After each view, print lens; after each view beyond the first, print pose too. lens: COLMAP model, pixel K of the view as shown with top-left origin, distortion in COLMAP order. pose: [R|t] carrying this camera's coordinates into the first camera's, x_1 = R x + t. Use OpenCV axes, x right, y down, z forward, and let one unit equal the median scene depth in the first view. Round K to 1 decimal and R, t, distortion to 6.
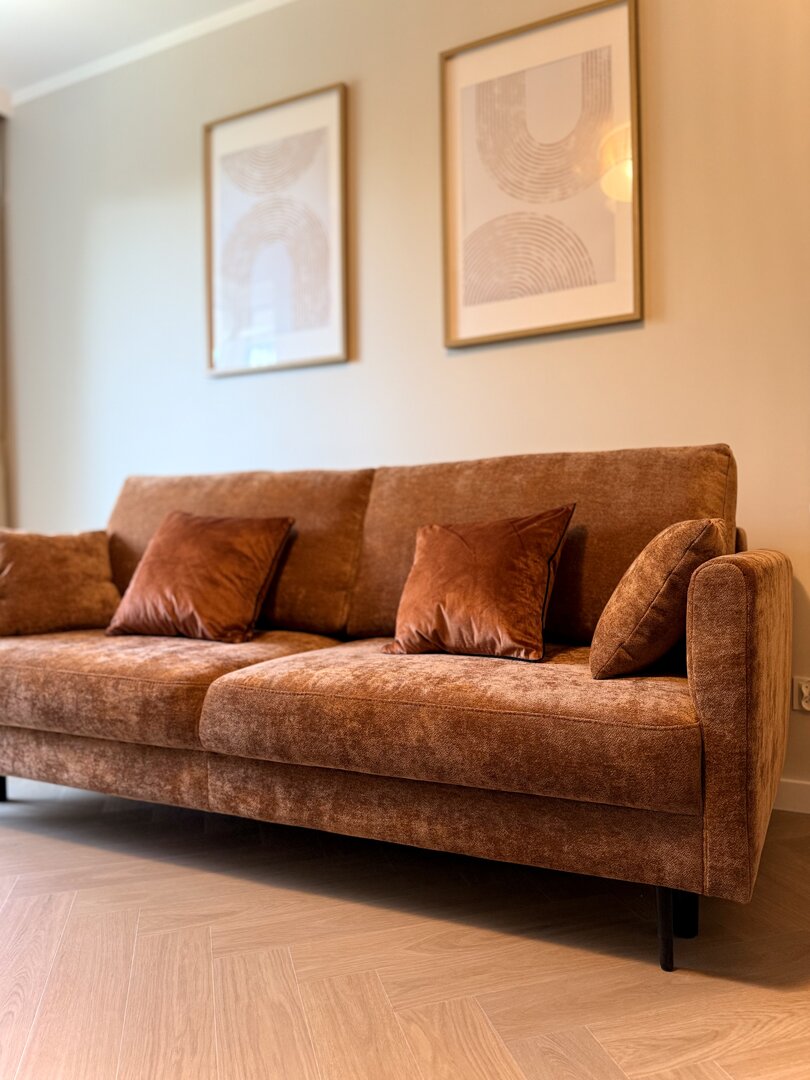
lens RADIAL K [[753.6, 0, 448.4], [0, 753.6, 543.2], [0, 0, 1]] dist [0.142999, -0.223202]
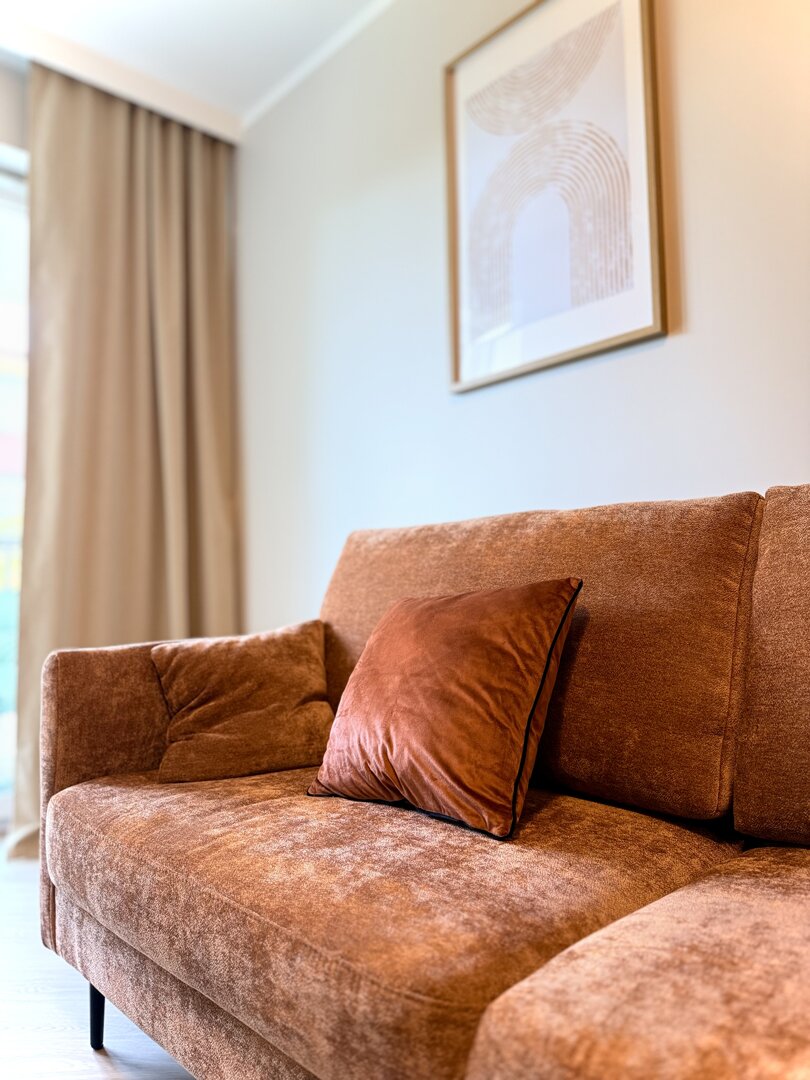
lens RADIAL K [[750.7, 0, 405.0], [0, 750.7, 540.0], [0, 0, 1]] dist [0.001691, 0.000657]
pose [[0.935075, -0.036392, -0.352576, -0.153820], [0.009885, 0.997006, -0.076691, -0.030264], [0.354311, 0.068227, 0.932635, 0.459224]]
